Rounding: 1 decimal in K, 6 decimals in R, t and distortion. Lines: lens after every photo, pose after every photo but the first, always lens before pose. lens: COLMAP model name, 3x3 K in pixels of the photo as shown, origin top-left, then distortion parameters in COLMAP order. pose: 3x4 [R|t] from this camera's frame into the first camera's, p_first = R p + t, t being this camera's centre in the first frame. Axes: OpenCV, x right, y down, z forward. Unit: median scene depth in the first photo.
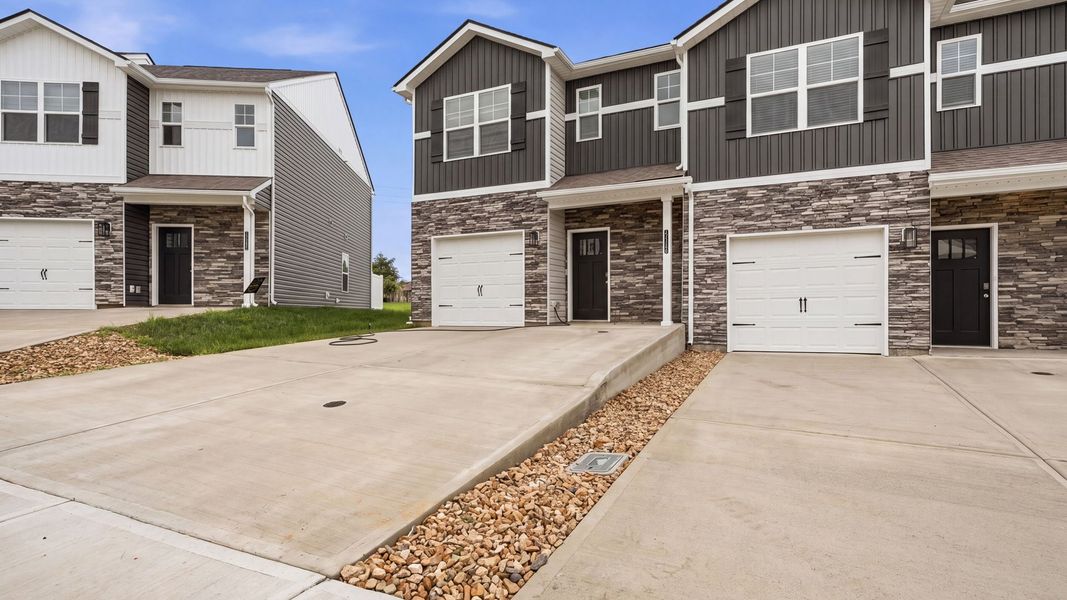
lens RADIAL K [[424.8, 0, 509.8], [0, 424.8, 303.2], [0, 0, 1]] dist [-0.003045, 0.000404]
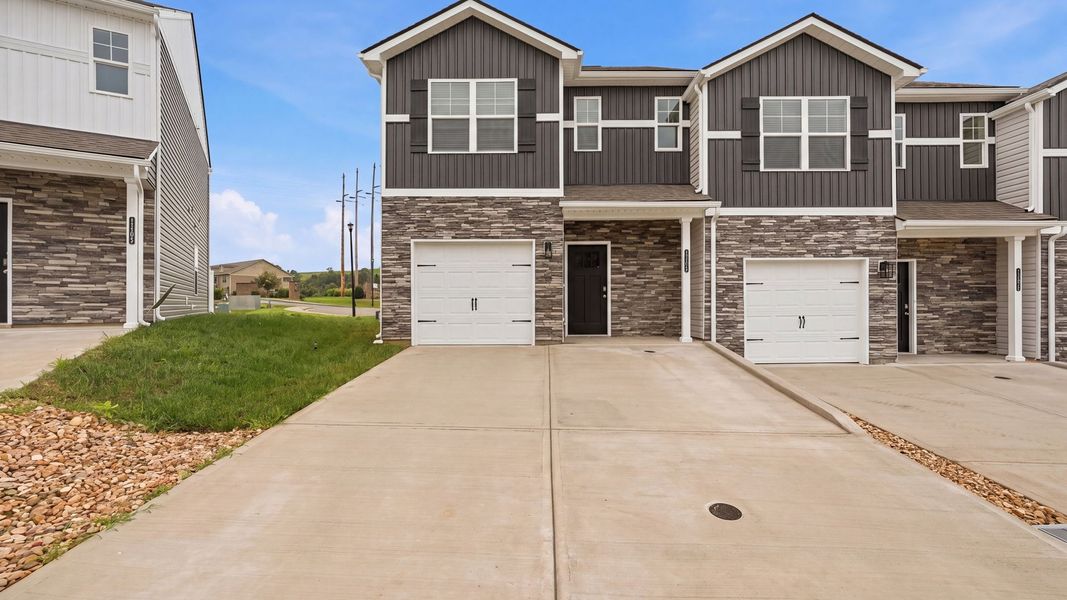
lens RADIAL K [[424.8, 0, 538.1], [0, 424.8, 304.5], [0, 0, 1]] dist [-0.003045, 0.000404]
pose [[0.930831, 0.001134, 0.365449, -0.296871], [-0.000536, 0.999998, -0.001738, -0.030562], [-0.365451, 0.001422, 0.930830, 0.138443]]
